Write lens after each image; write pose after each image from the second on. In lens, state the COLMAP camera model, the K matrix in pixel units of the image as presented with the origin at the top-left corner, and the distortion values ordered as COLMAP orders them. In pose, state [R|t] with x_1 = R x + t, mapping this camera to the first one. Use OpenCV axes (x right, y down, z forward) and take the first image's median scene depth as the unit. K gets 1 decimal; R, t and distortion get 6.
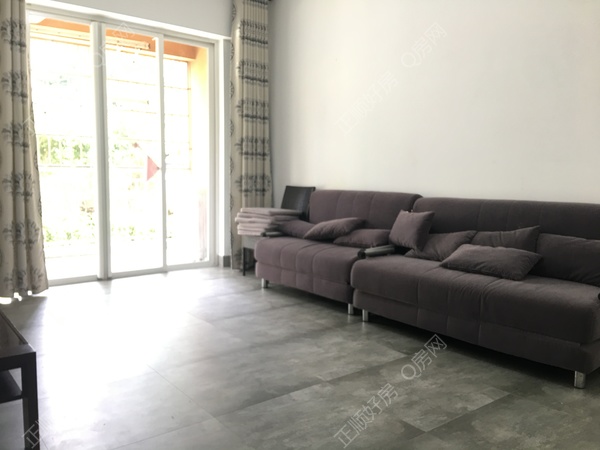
lens RADIAL K [[512.3, 0, 298.4], [0, 512.3, 225.2], [0, 0, 1]] dist [0.011248, -0.011615]
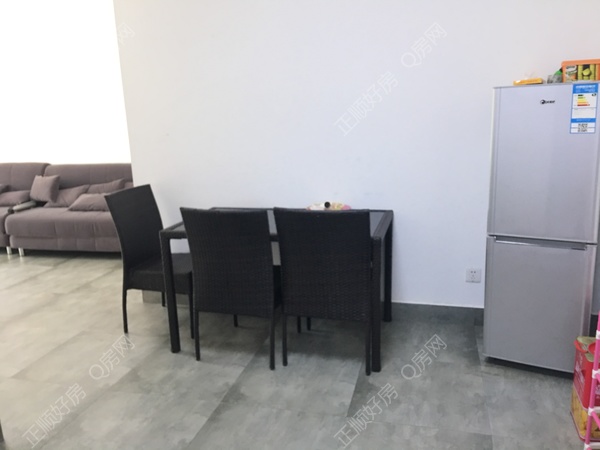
lens RADIAL K [[512.3, 0, 300.8], [0, 512.3, 220.5], [0, 0, 1]] dist [0.011248, -0.011615]
pose [[0.786449, -0.170301, 0.593713, -0.097261], [0.104863, 0.984097, 0.143375, -0.038202], [-0.608688, -0.050498, 0.791801, -0.639954]]
